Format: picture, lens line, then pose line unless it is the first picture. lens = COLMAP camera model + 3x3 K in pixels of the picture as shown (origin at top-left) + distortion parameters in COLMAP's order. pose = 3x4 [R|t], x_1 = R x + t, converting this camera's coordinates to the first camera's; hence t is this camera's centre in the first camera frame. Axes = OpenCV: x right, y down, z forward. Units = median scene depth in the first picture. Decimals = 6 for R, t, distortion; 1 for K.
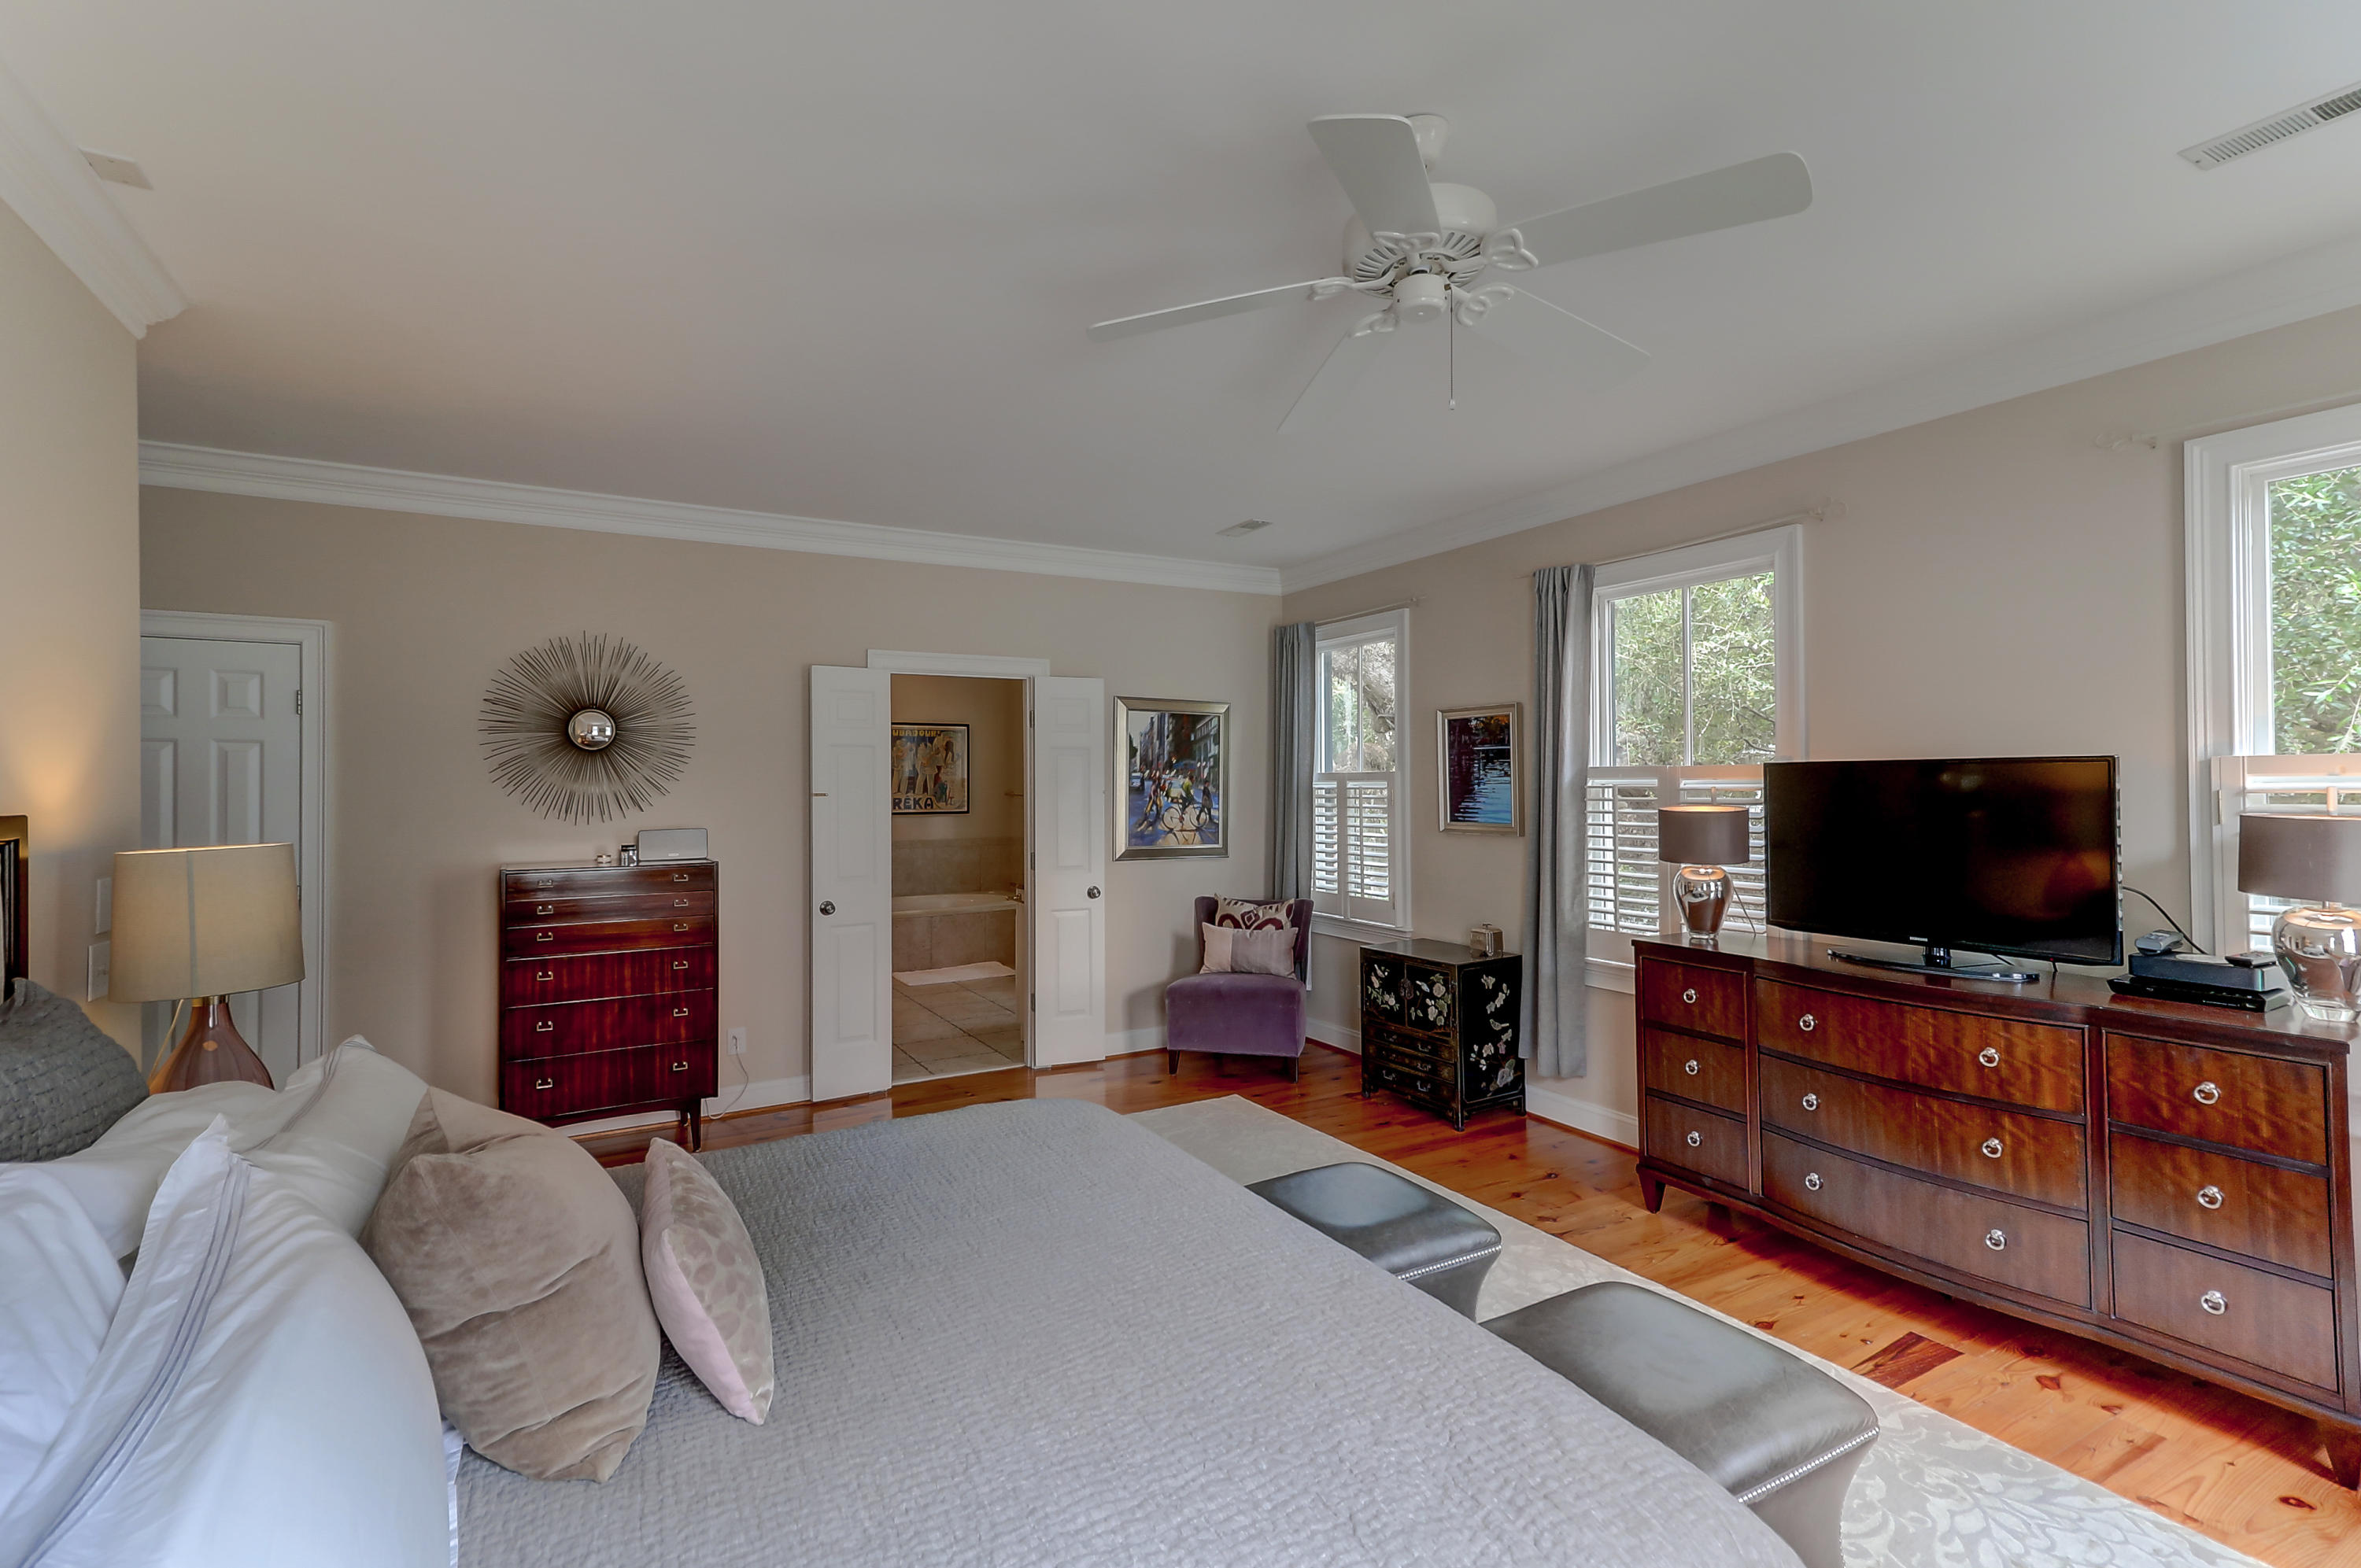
lens RADIAL K [[1074.9, 0, 1171.4], [0, 1074.9, 779.9], [0, 0, 1]] dist [0.023441, -0.003294]
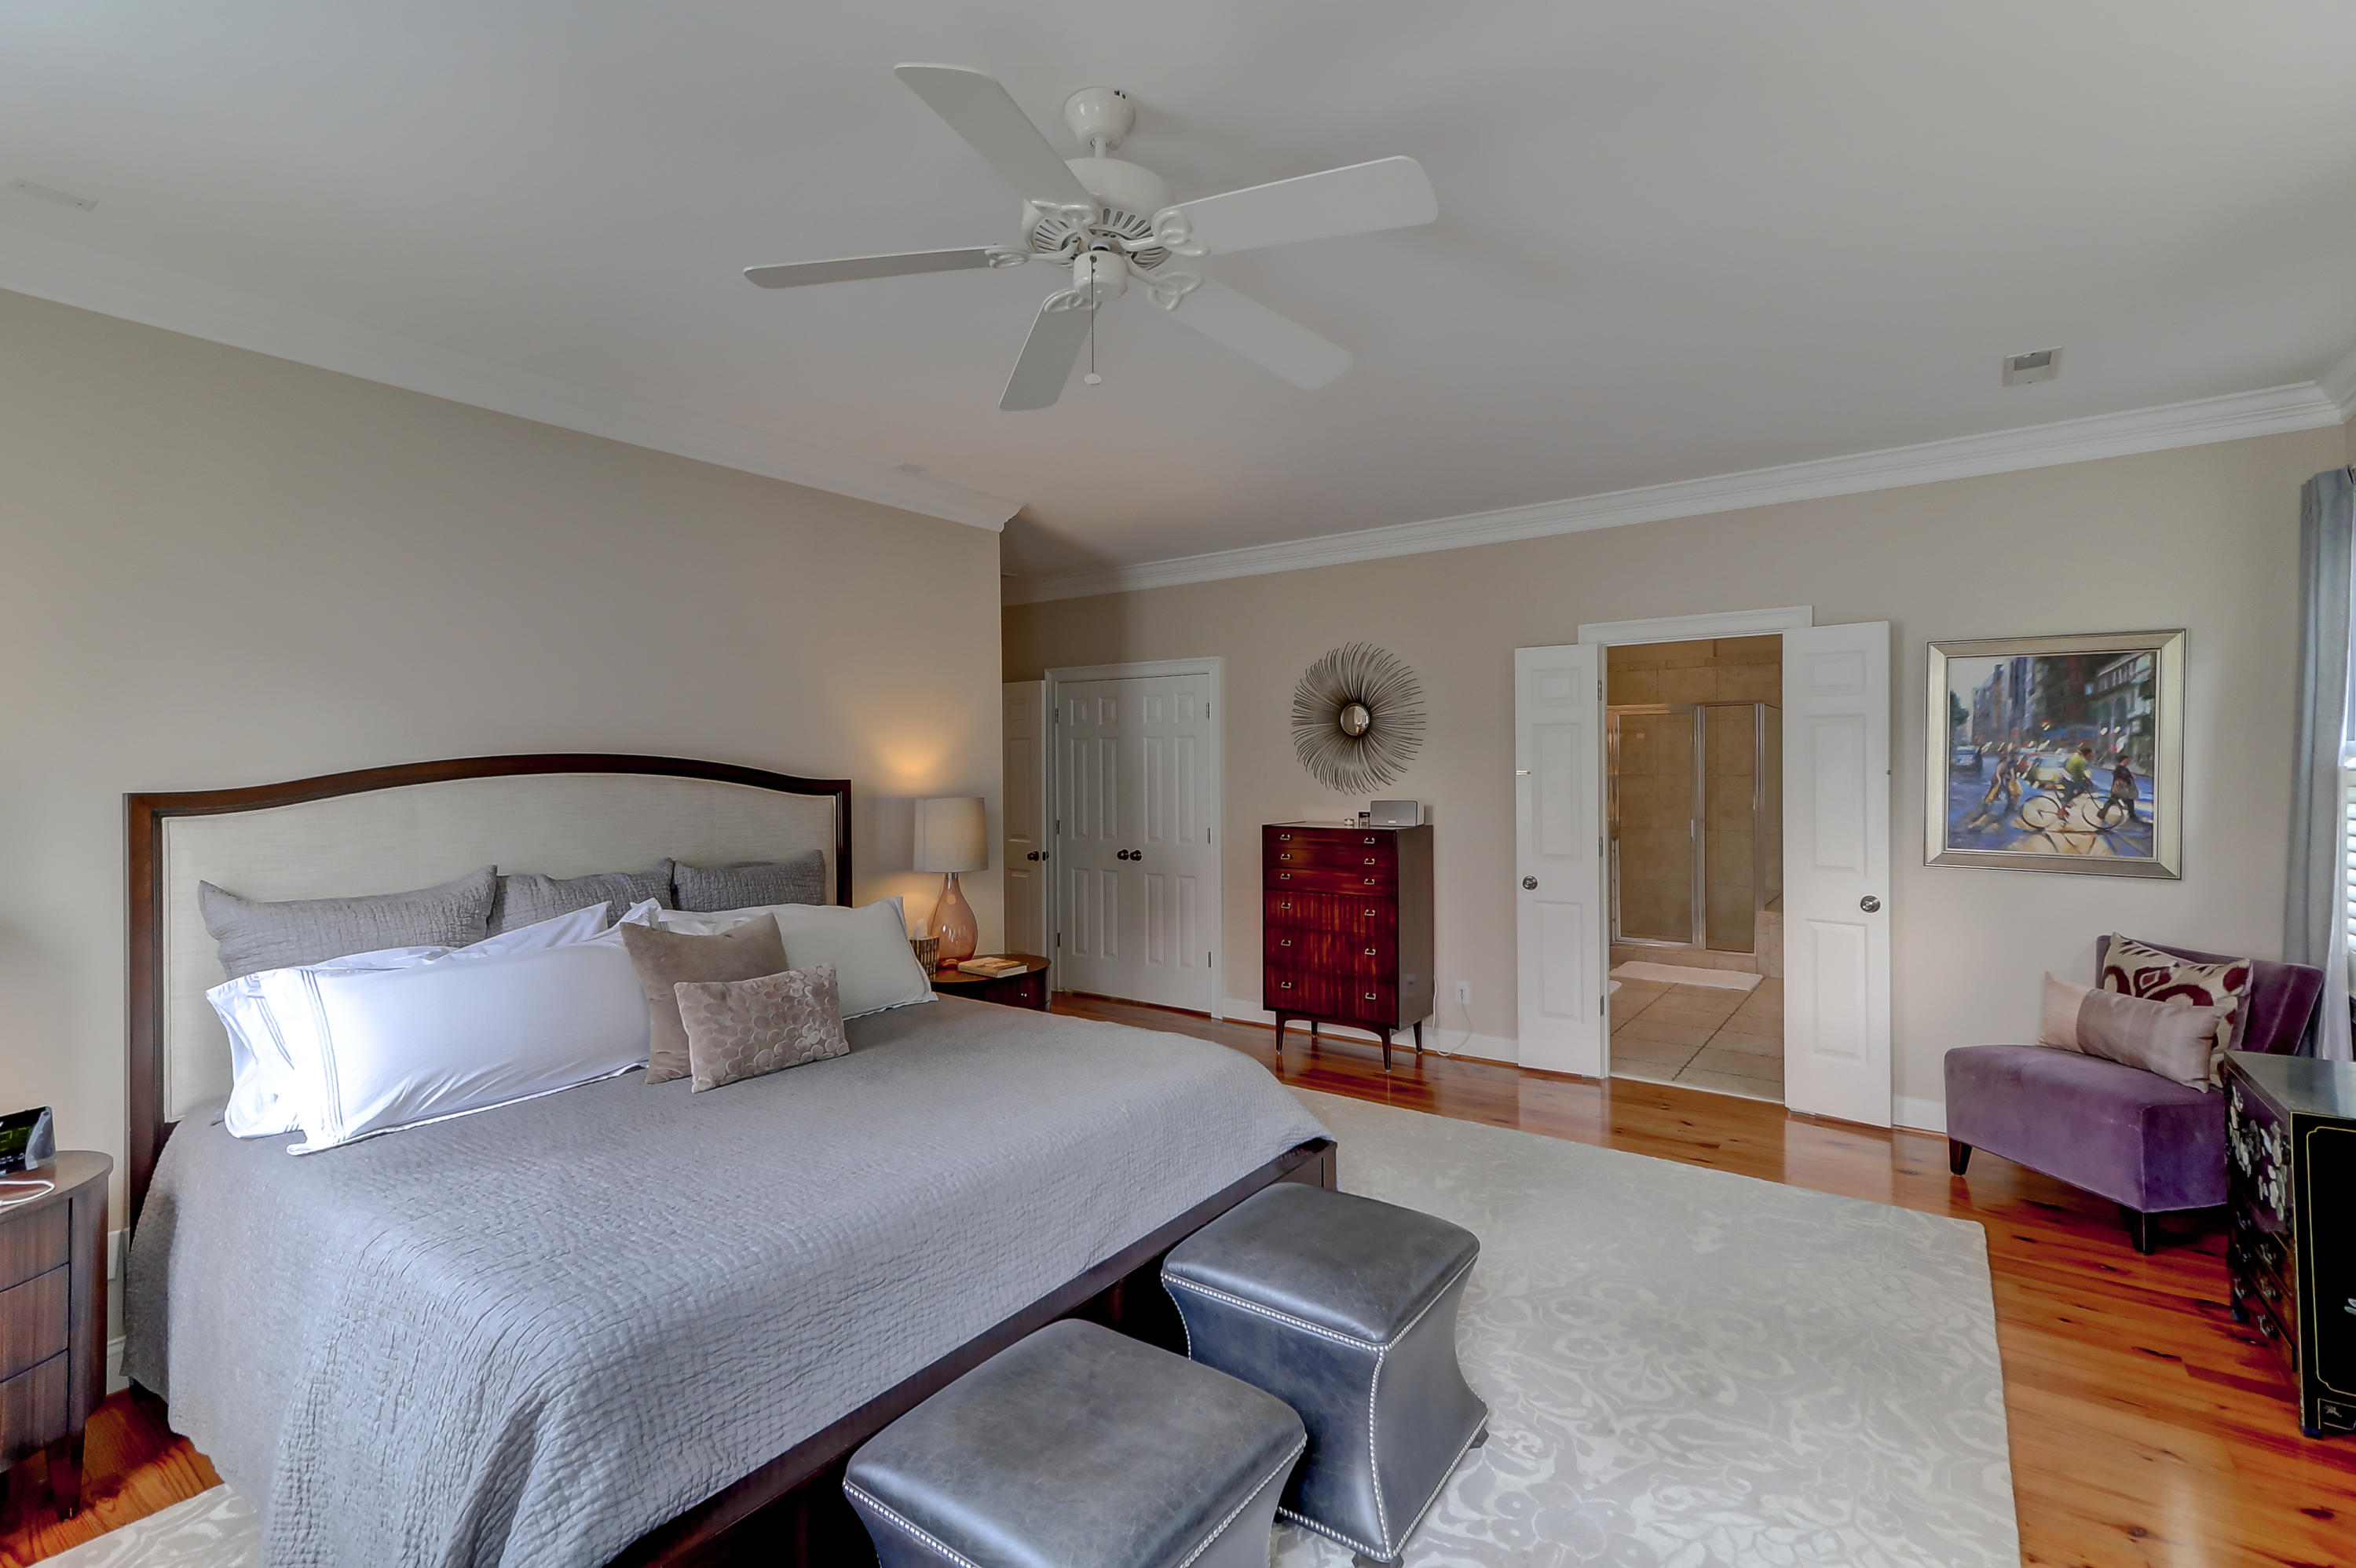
lens RADIAL K [[1072.7, 0, 1160.2], [0, 1072.7, 775.9], [0, 0, 1]] dist [0.023441, -0.003294]
pose [[0.408037, 0.013045, -0.912872, 0.405418], [0.007681, 0.999813, 0.017721, -0.003466], [0.912933, -0.014243, 0.407860, 0.221810]]
